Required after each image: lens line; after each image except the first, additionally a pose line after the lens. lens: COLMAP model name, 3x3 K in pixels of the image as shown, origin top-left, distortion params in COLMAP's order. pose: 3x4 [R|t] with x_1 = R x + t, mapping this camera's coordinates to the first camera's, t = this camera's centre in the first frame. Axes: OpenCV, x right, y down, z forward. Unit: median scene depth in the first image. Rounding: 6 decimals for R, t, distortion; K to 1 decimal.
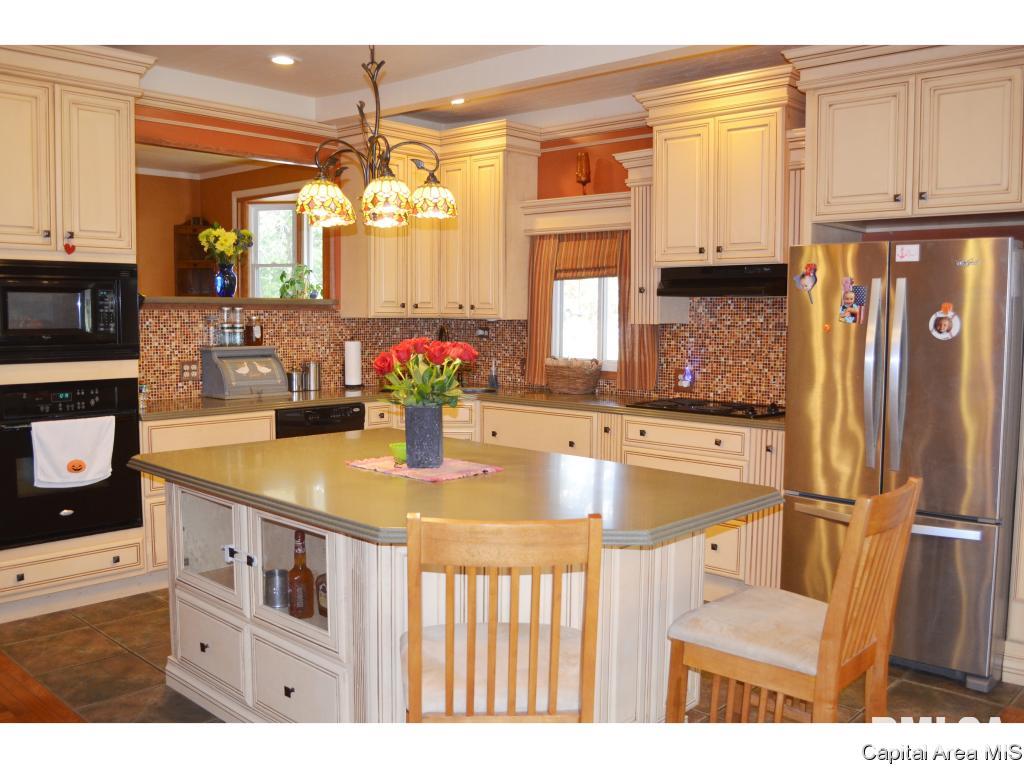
lens RADIAL K [[908.8, 0, 512.0], [0, 908.8, 384.0], [0, 0, 1]] dist [-0.076446, 0.004337]
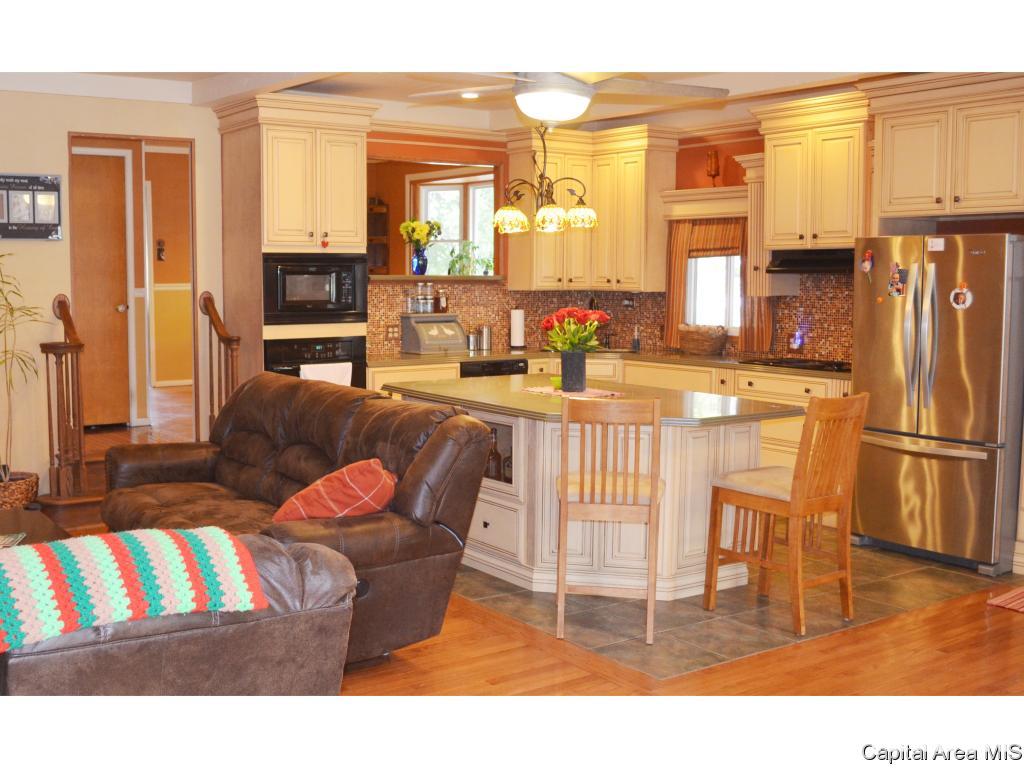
lens RADIAL K [[1101.9, 0, 402.6], [0, 1101.9, 382.8], [0, 0, 1]] dist [-0.072135, 0.006219]
pose [[0.966746, 0.017077, -0.255169, 0.059962], [-0.012294, 0.999718, 0.020328, 0.025463], [0.255444, -0.016515, 0.966683, -0.527545]]
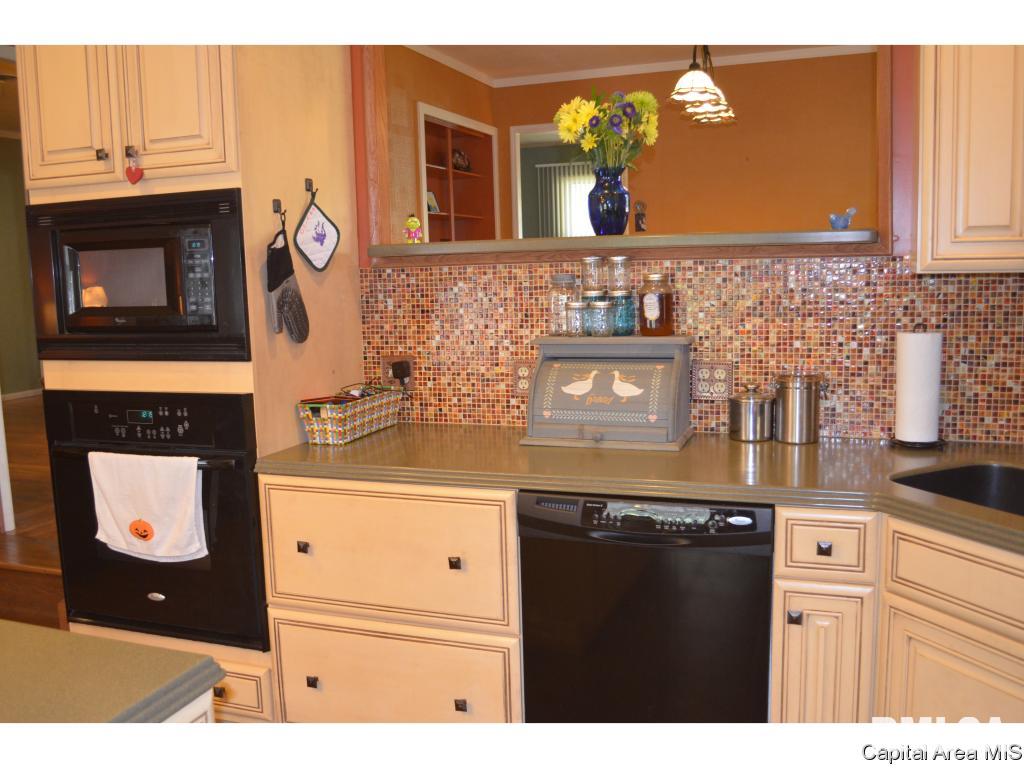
lens RADIAL K [[908.8, 0, 512.0], [0, 908.8, 384.0], [0, 0, 1]] dist [-0.076446, 0.004337]
pose [[0.386897, 0.101410, -0.916530, 0.134276], [-0.043040, 0.994837, 0.091906, -0.060733], [0.921118, 0.003889, 0.389264, 0.783715]]
